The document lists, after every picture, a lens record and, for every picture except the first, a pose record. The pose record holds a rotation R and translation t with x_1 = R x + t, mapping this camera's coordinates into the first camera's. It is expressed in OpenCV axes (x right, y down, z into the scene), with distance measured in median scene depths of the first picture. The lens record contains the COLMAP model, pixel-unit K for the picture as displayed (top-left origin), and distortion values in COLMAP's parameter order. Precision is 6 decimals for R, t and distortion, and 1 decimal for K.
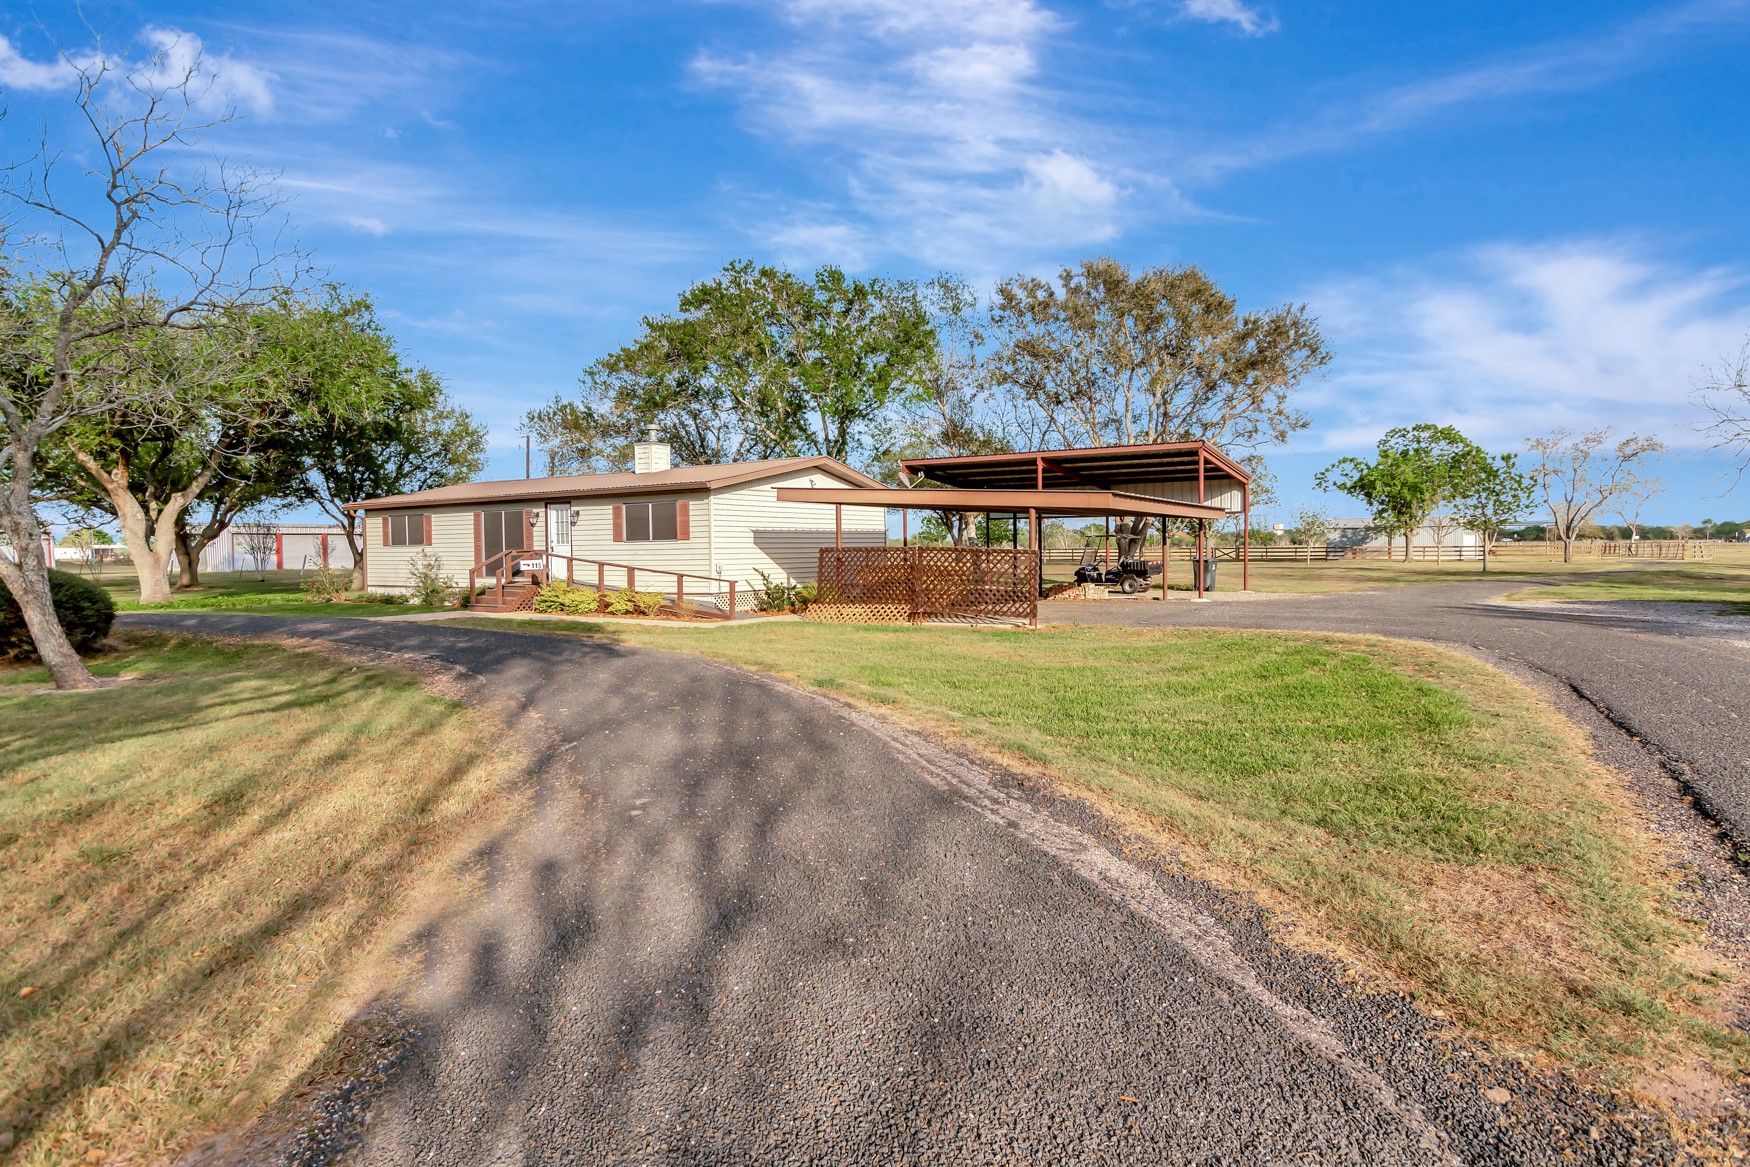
lens RADIAL K [[982.0, 0, 875.0], [0, 982.0, 583.5], [0, 0, 1]] dist [0.001777, 0.000509]
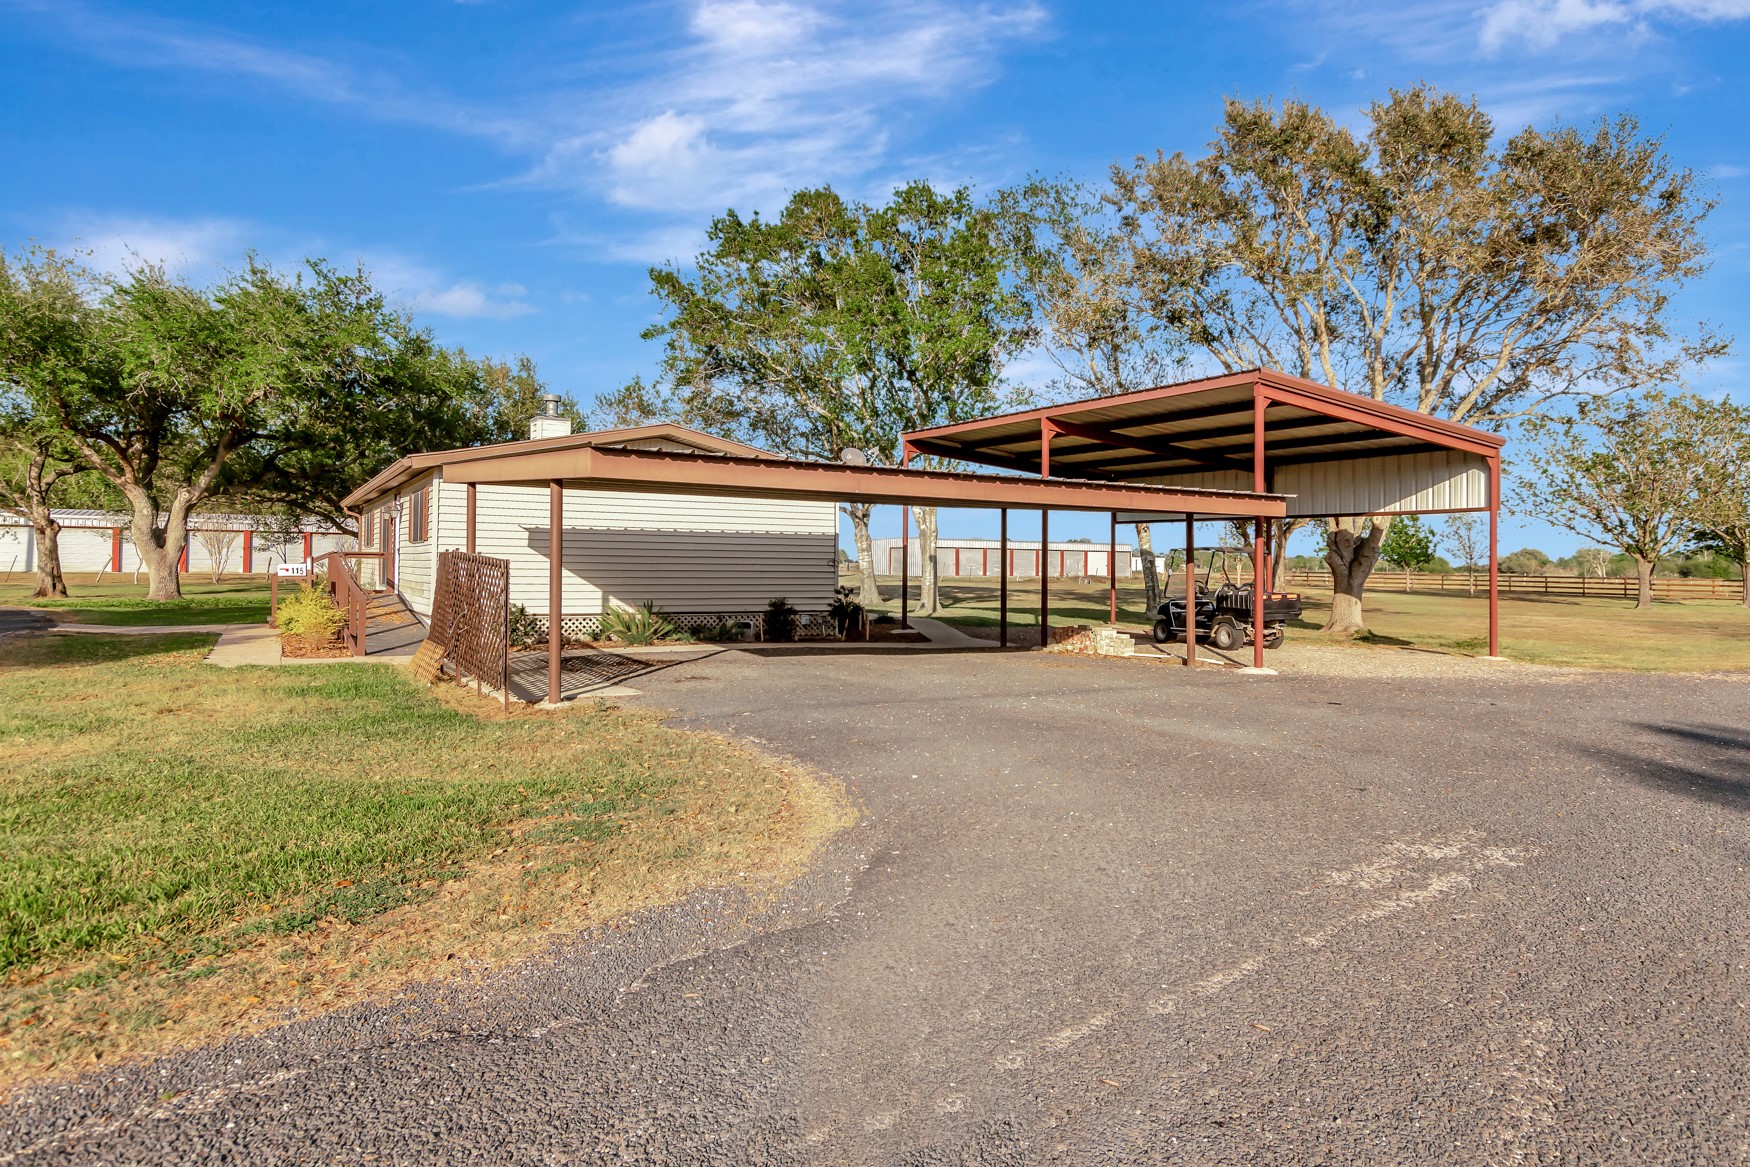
lens RADIAL K [[982.0, 0, 875.0], [0, 982.0, 583.5], [0, 0, 1]] dist [0.001777, 0.000509]
pose [[0.896419, 0.031192, -0.442109, 0.344793], [-0.037515, 0.999281, -0.005564, -0.017476], [0.441618, 0.021573, 0.896944, 0.406614]]
